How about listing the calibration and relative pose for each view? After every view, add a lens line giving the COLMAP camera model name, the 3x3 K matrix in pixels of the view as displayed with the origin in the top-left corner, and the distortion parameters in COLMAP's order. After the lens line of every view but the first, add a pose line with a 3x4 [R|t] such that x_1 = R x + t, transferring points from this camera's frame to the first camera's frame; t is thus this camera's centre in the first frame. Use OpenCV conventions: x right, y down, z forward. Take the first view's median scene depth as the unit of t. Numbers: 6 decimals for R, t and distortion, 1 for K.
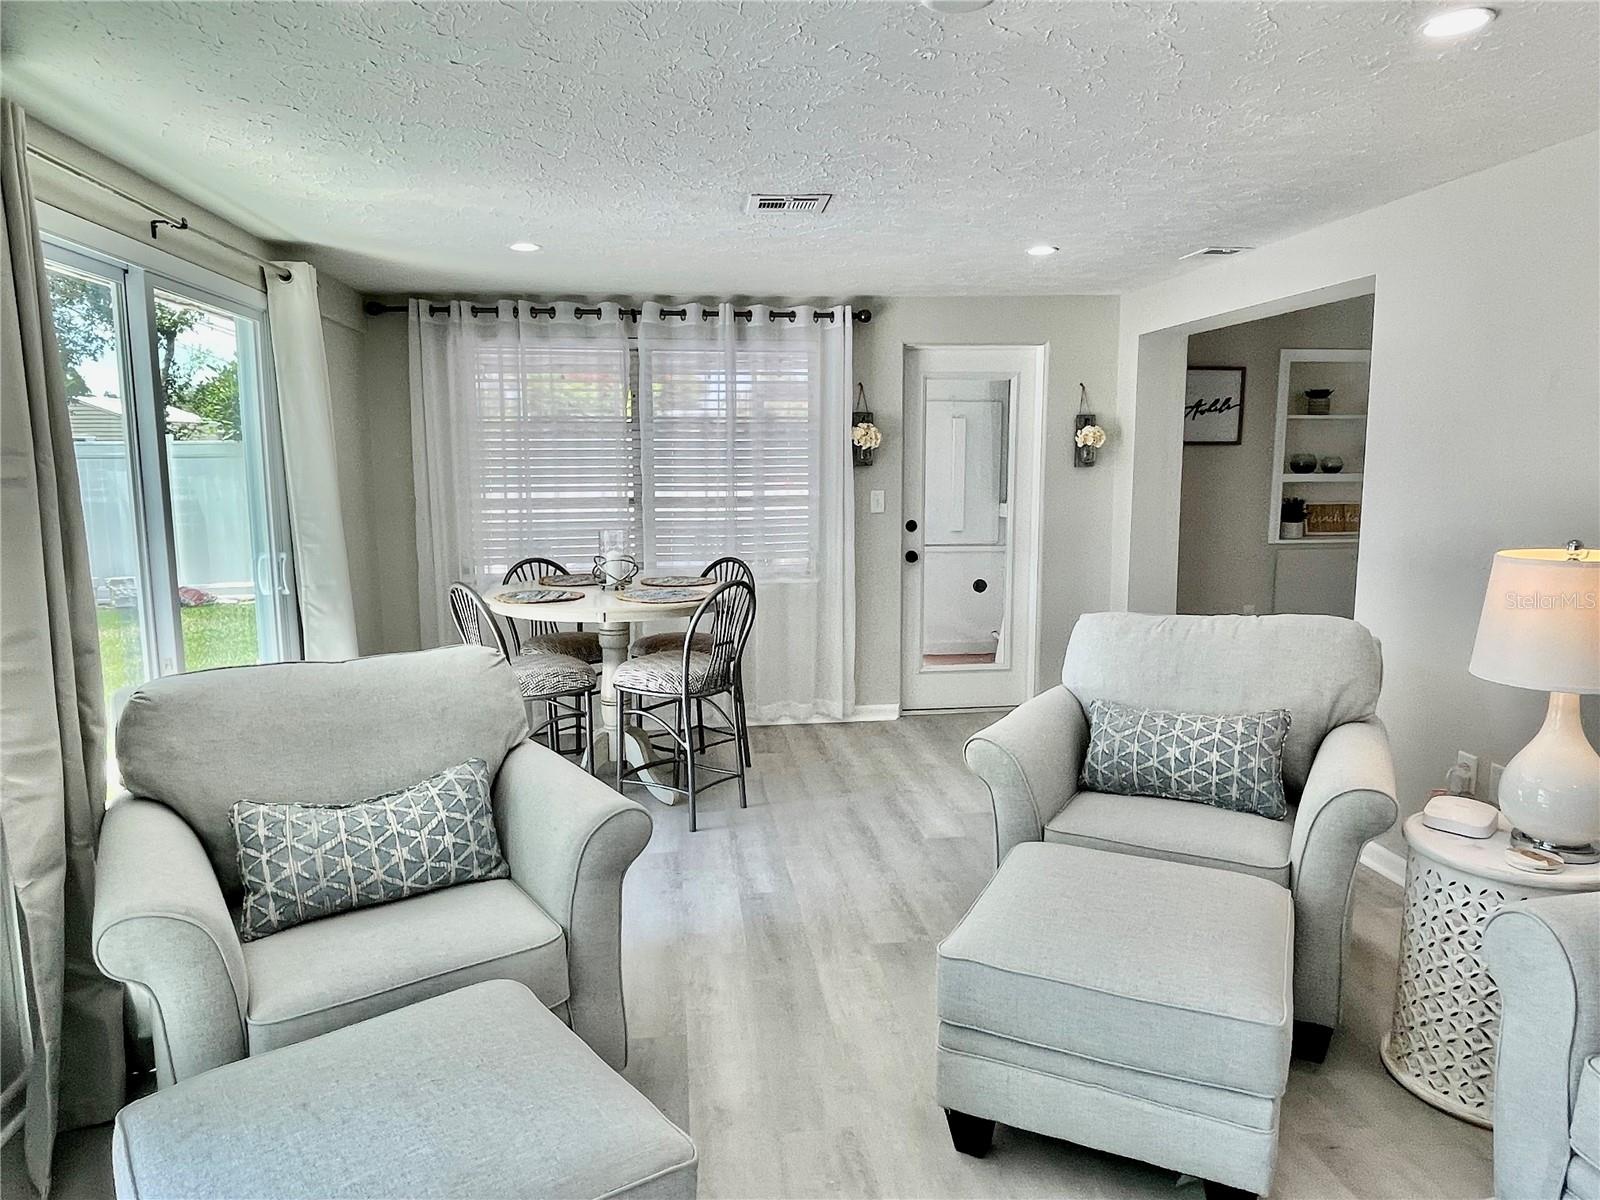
lens RADIAL K [[1031.2, 0, 799.8], [0, 1031.2, 598.0], [0, 0, 1]] dist [0.000604, -0.010117]
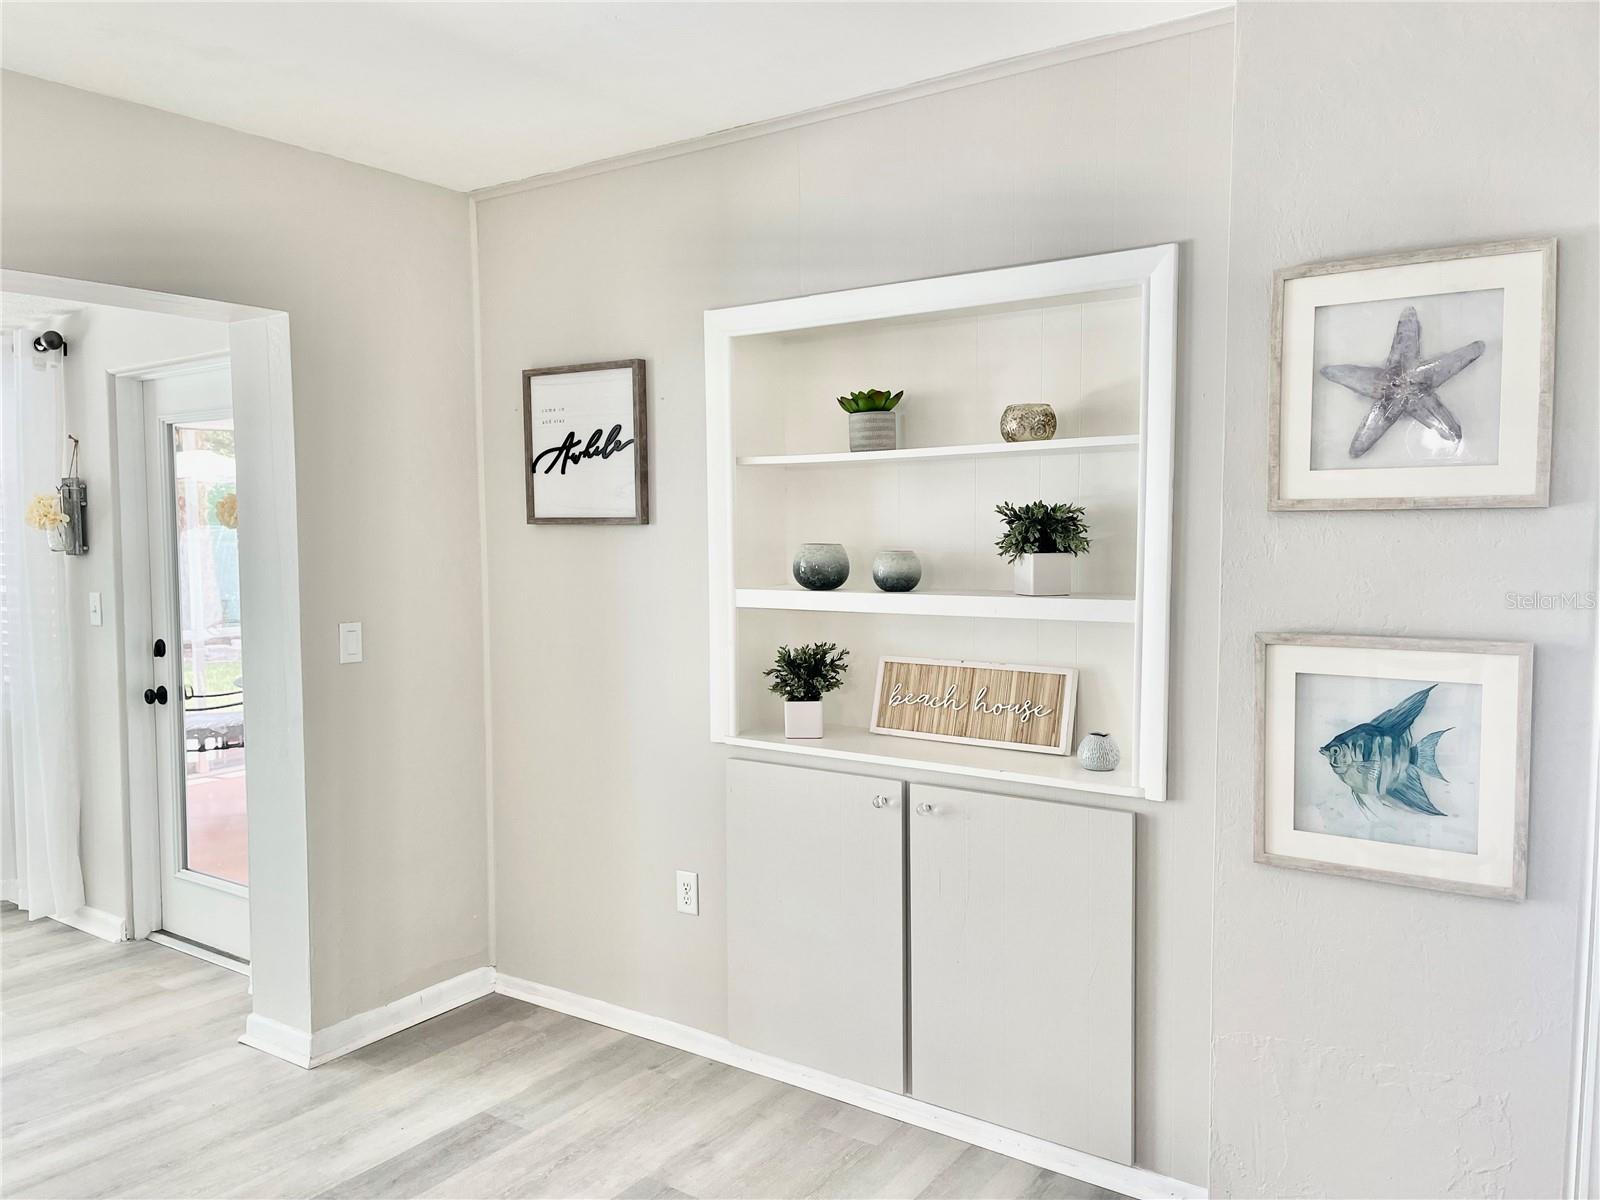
lens RADIAL K [[1209.4, 0, 800.3], [0, 1209.4, 604.8], [0, 0, 1]] dist [0.069391, -0.087671]
pose [[0.738478, 0.047040, -0.672634, 0.859398], [-0.094225, 0.994975, -0.033865, -0.101724], [0.667661, 0.088388, 0.739200, 0.651664]]
